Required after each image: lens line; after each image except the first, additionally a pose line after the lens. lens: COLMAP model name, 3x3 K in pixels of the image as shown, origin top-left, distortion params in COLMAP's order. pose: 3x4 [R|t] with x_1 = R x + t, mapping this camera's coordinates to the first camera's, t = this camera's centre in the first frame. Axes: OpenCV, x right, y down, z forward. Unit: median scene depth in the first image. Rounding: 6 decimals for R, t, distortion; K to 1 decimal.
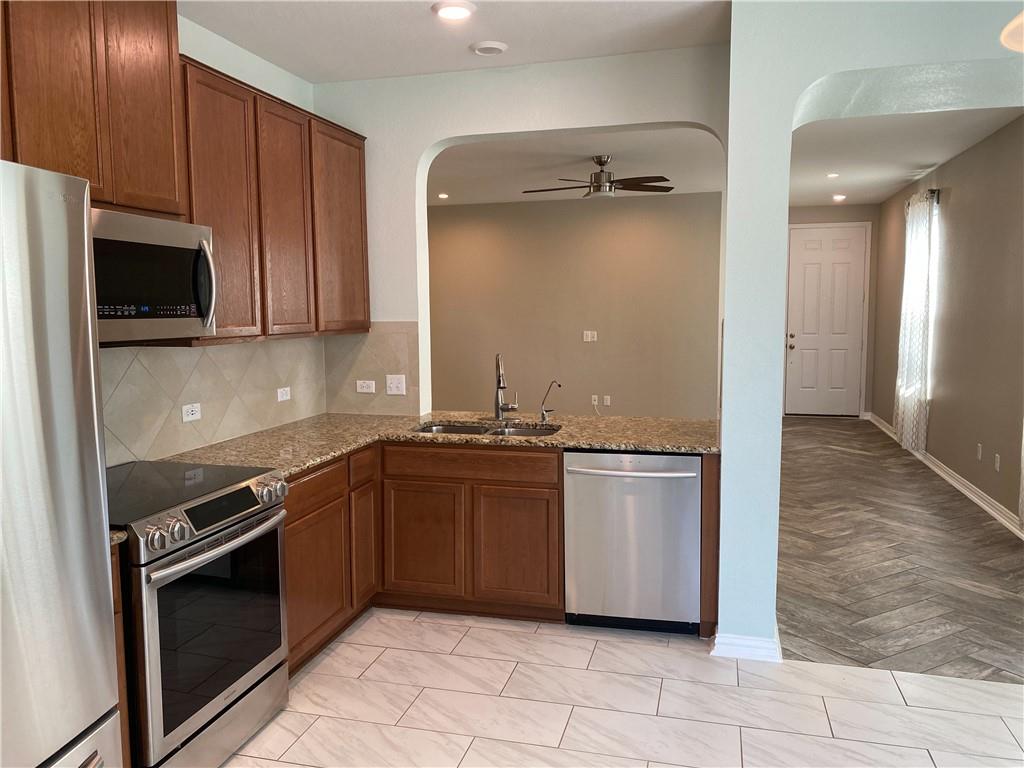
lens RADIAL K [[785.6, 0, 499.0], [0, 785.6, 384.1], [0, 0, 1]] dist [0.037811, -0.043427]
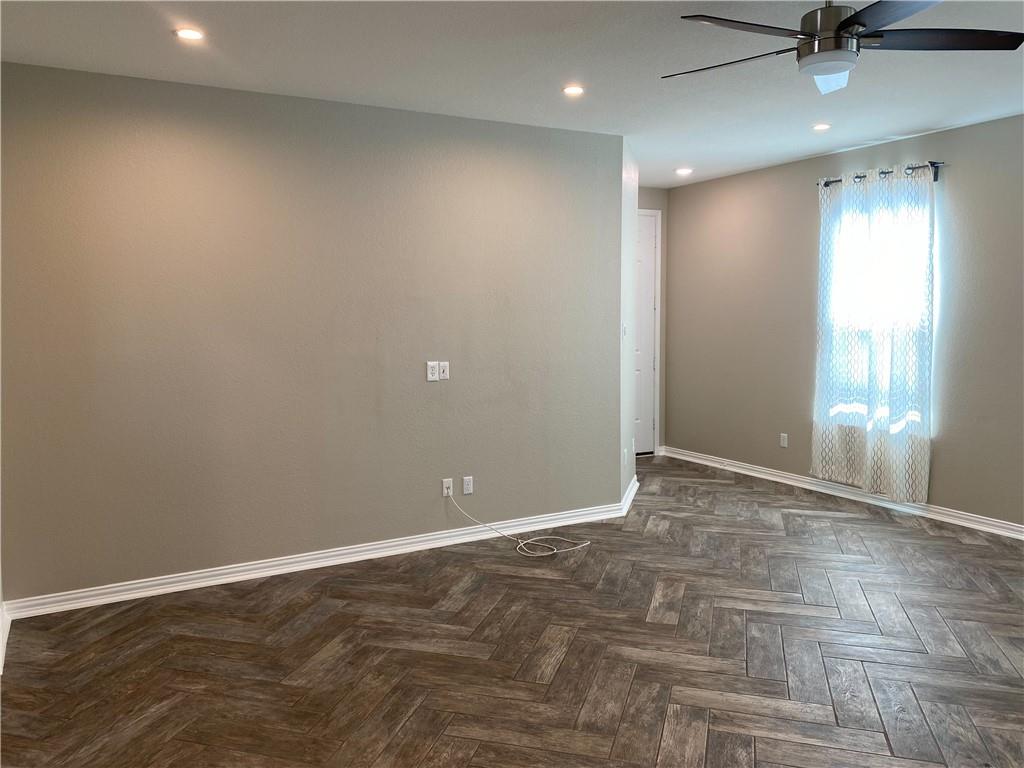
lens RADIAL K [[785.6, 0, 501.0], [0, 785.6, 369.6], [0, 0, 1]] dist [0.037811, -0.043427]
pose [[0.717541, -0.051324, 0.694622, -0.475327], [0.072062, 0.997400, -0.000745, -0.121606], [-0.692778, 0.050591, 0.719374, 1.216796]]
